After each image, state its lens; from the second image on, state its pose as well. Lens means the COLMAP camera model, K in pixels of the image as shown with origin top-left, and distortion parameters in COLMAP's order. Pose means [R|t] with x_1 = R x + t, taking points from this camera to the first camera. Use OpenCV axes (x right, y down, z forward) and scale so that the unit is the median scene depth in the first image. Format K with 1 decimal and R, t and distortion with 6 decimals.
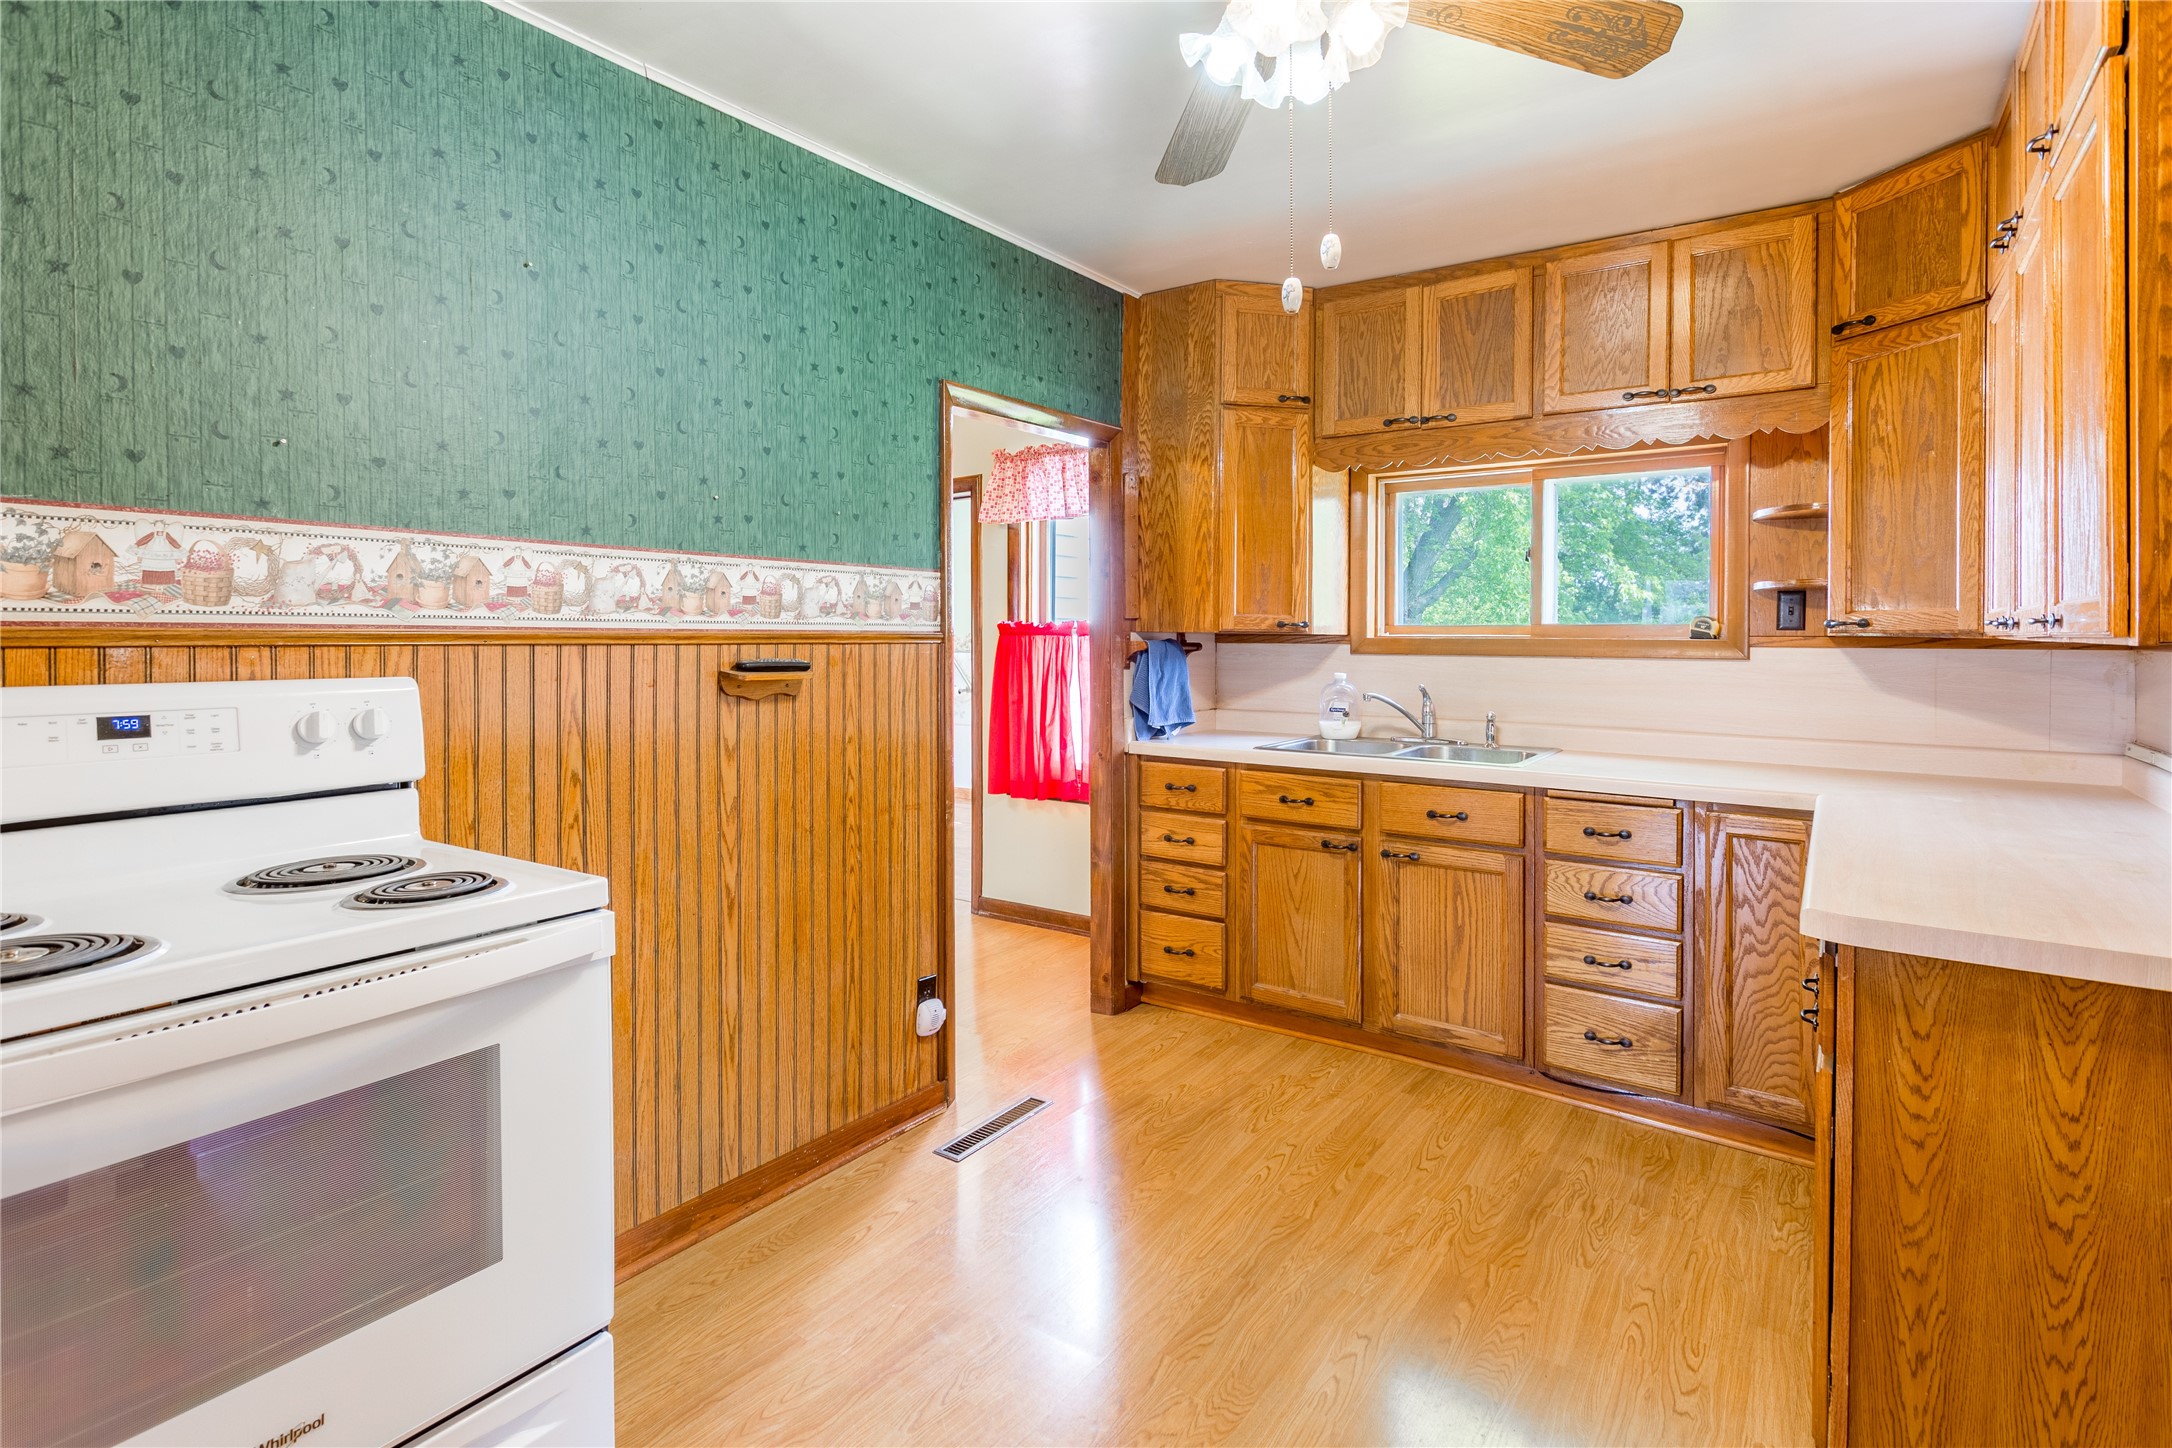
lens RADIAL K [[1051.9, 0, 1057.6], [0, 1051.9, 642.3], [0, 0, 1]] dist [0.007486, -0.001498]
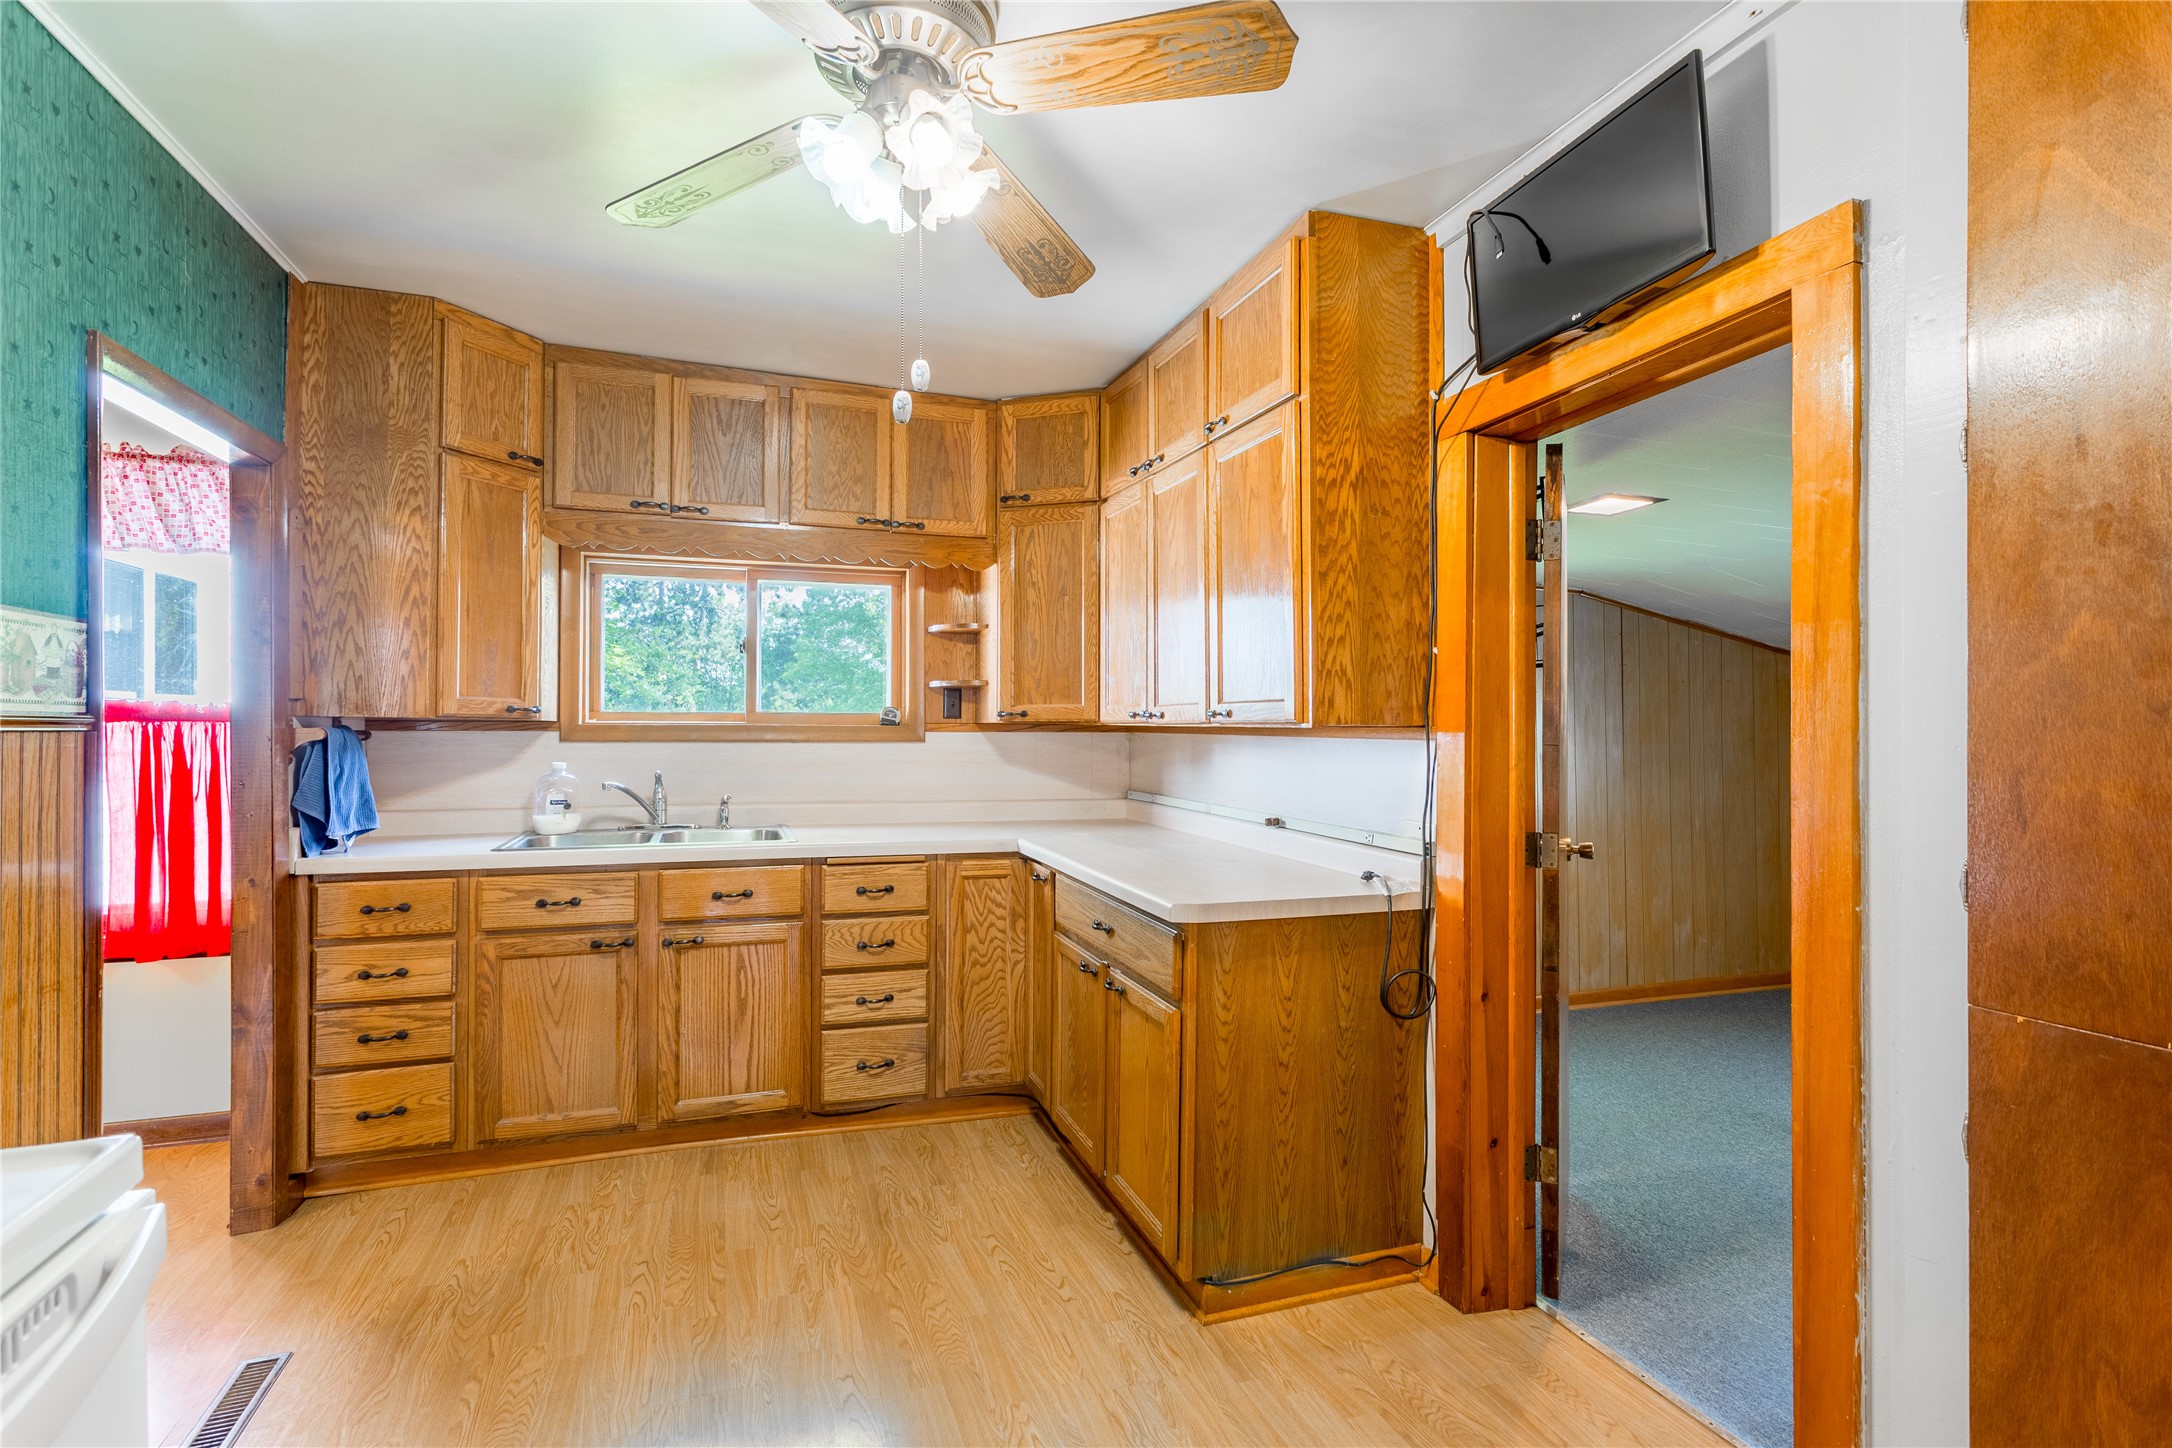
lens RADIAL K [[1051.9, 0, 1084.3], [0, 1051.9, 718.2], [0, 0, 1]] dist [0.007486, -0.001498]
pose [[0.583223, 0.006429, 0.812287, -0.282673], [0.003276, 0.999942, -0.010267, 0.001715], [-0.812306, 0.008649, 0.583168, 0.112080]]
